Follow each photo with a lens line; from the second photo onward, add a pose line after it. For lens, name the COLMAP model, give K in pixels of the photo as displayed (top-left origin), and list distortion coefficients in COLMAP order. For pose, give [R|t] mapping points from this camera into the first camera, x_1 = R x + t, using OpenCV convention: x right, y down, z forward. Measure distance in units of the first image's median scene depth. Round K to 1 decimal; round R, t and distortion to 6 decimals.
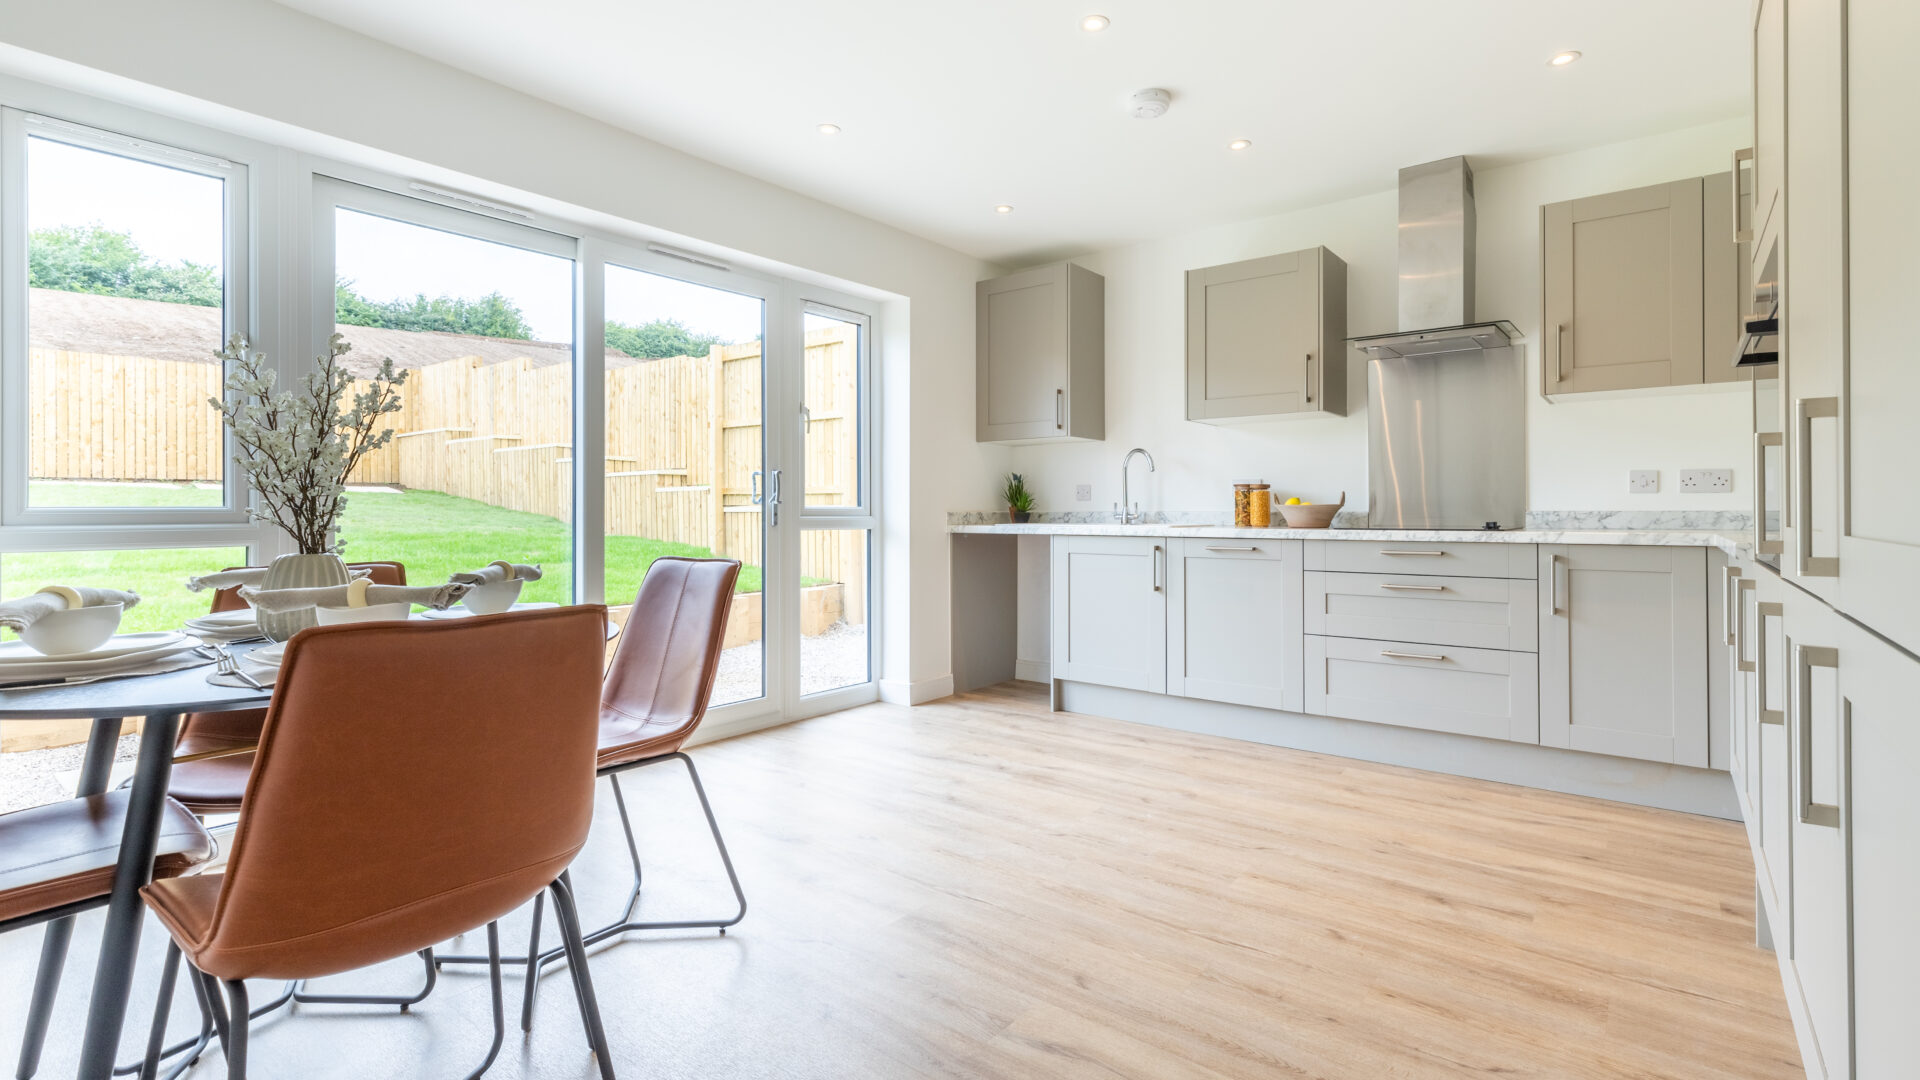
lens RADIAL K [[880.5, 0, 962.2], [0, 880.5, 527.1], [0, 0, 1]] dist [0.003361, 0.000184]
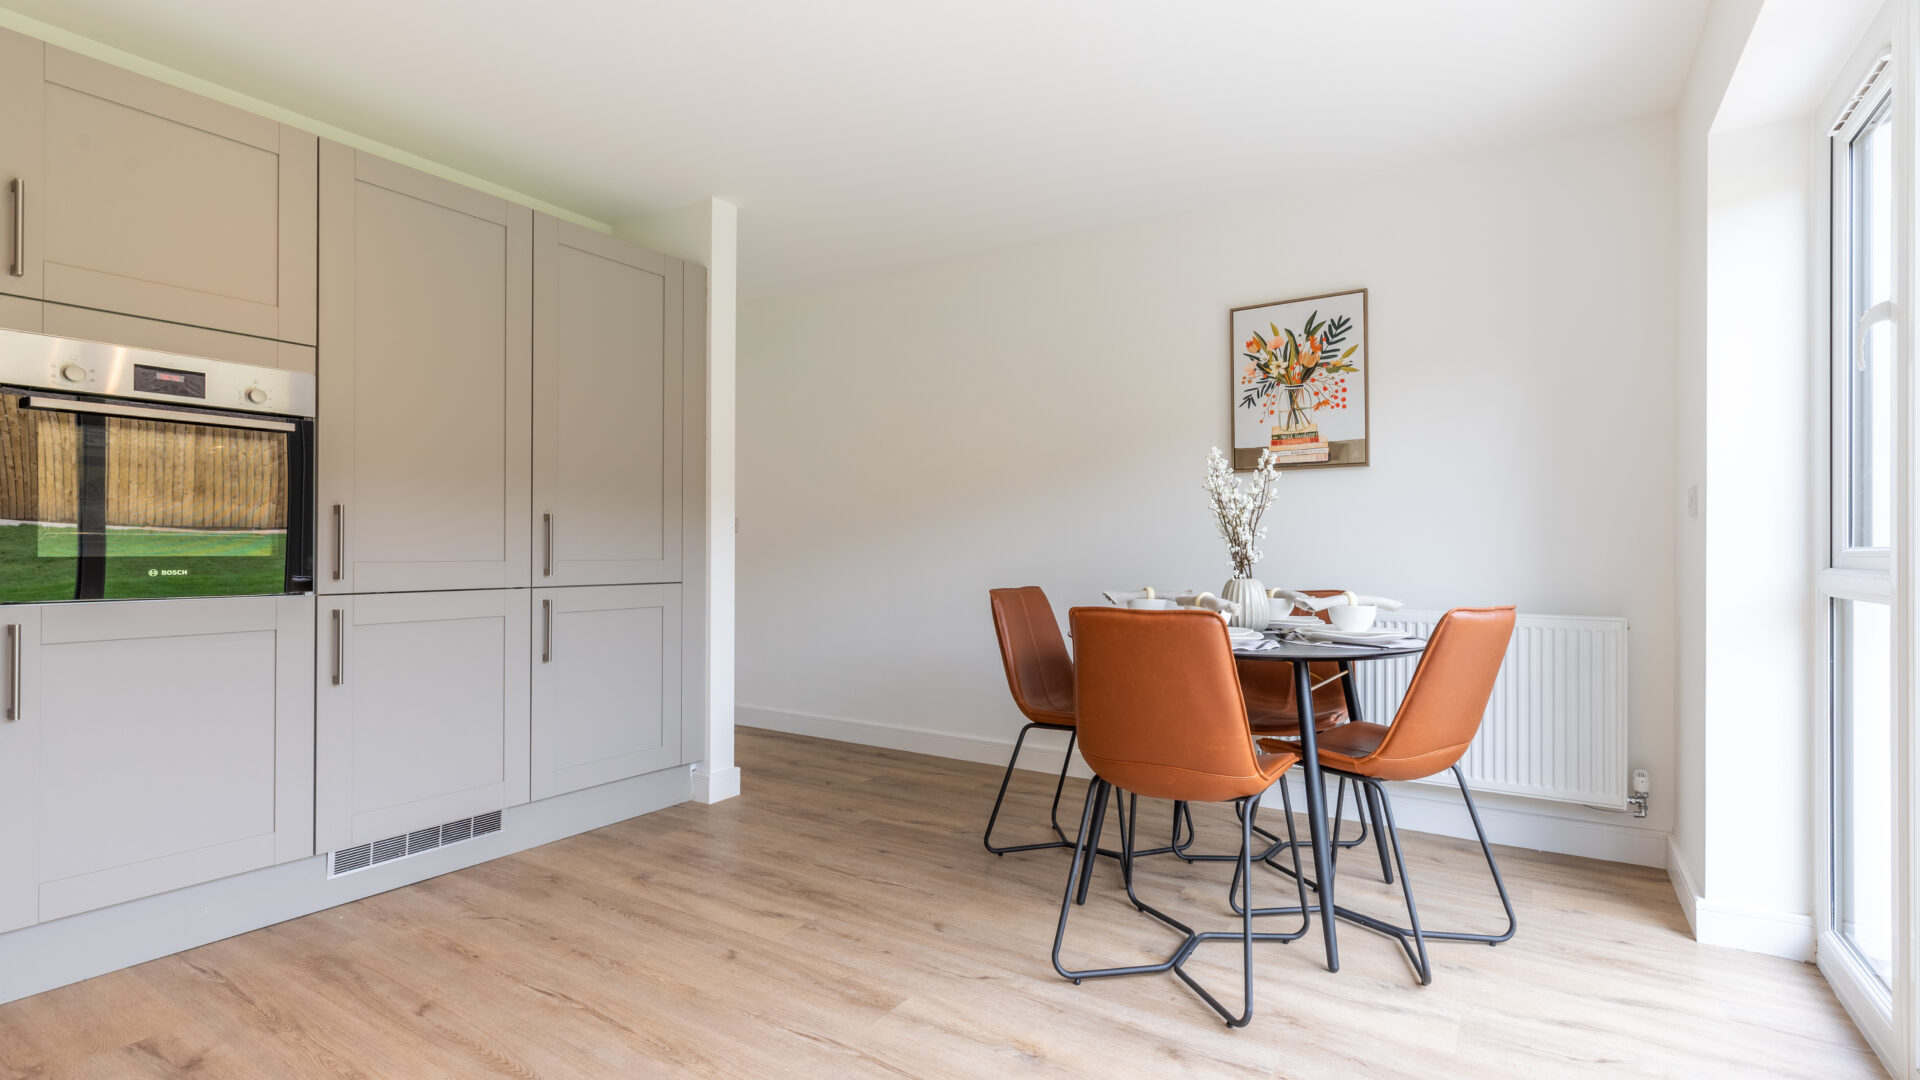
lens RADIAL K [[880.5, 0, 961.0], [0, 880.5, 536.4], [0, 0, 1]] dist [0.003361, 0.000184]
pose [[-0.995574, 0.002936, -0.093939, -0.057361], [0.002615, 0.999990, 0.003542, -0.040331], [0.093948, 0.003281, -0.995572, 2.117853]]
